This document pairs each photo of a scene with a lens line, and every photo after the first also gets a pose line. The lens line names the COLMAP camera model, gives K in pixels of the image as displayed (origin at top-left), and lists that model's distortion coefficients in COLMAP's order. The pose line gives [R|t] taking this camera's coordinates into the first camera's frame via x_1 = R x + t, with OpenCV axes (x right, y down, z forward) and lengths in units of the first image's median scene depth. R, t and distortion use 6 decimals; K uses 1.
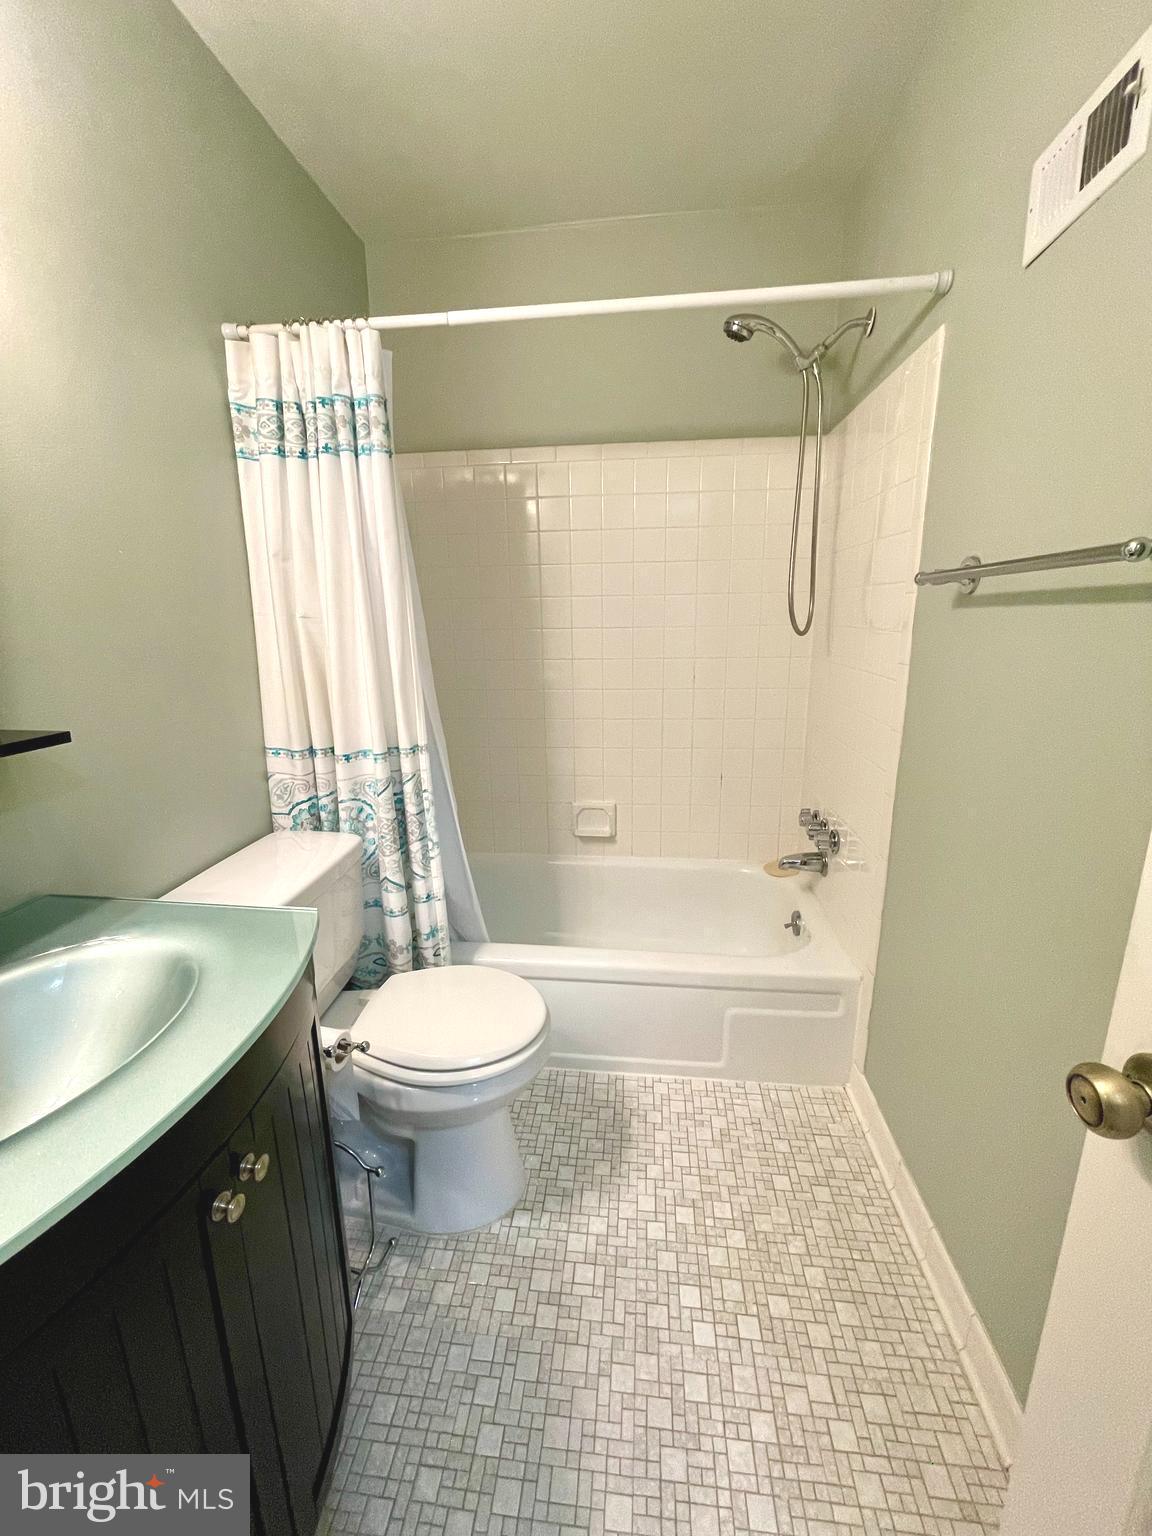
lens RADIAL K [[628.3, 0, 575.3], [0, 628.3, 763.0], [0, 0, 1]] dist [-0.003137, 0.000464]
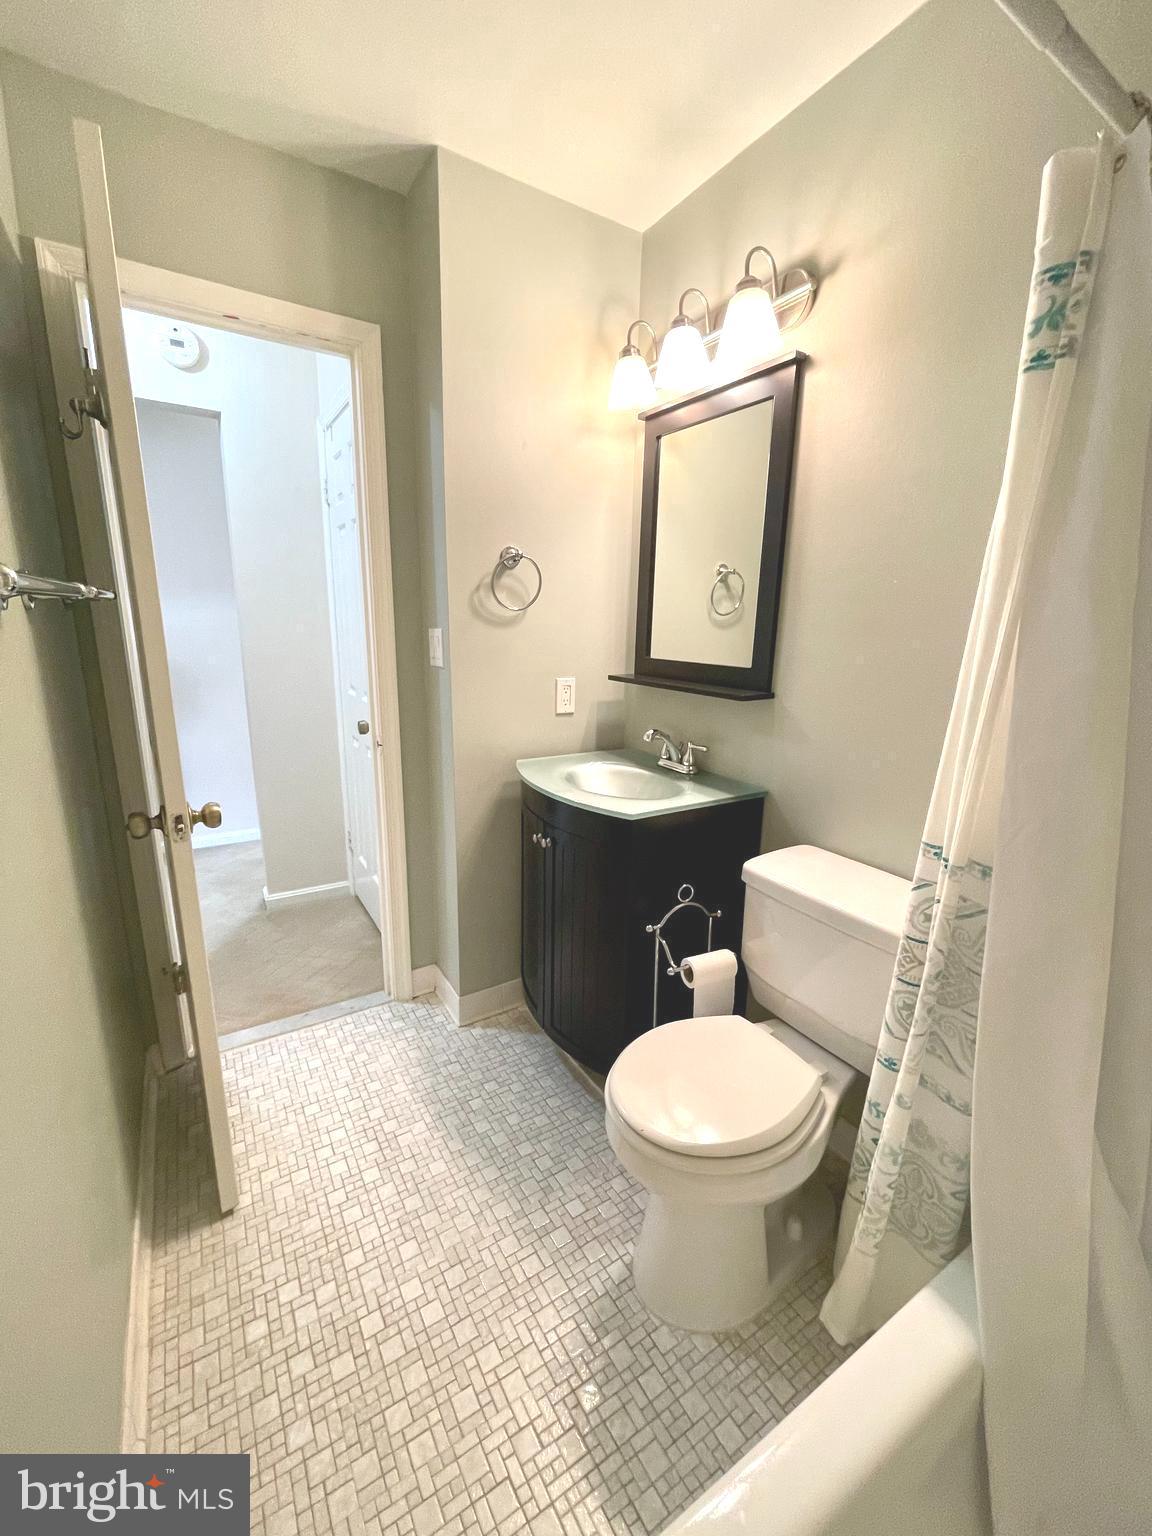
lens RADIAL K [[628.3, 0, 578.7], [0, 628.3, 773.7], [0, 0, 1]] dist [-0.003137, 0.000464]
pose [[-0.785794, 0.148200, -0.600471, 0.443357], [-0.148358, 0.897358, 0.415619, -0.354495], [0.600432, 0.415676, -0.683151, 1.372795]]
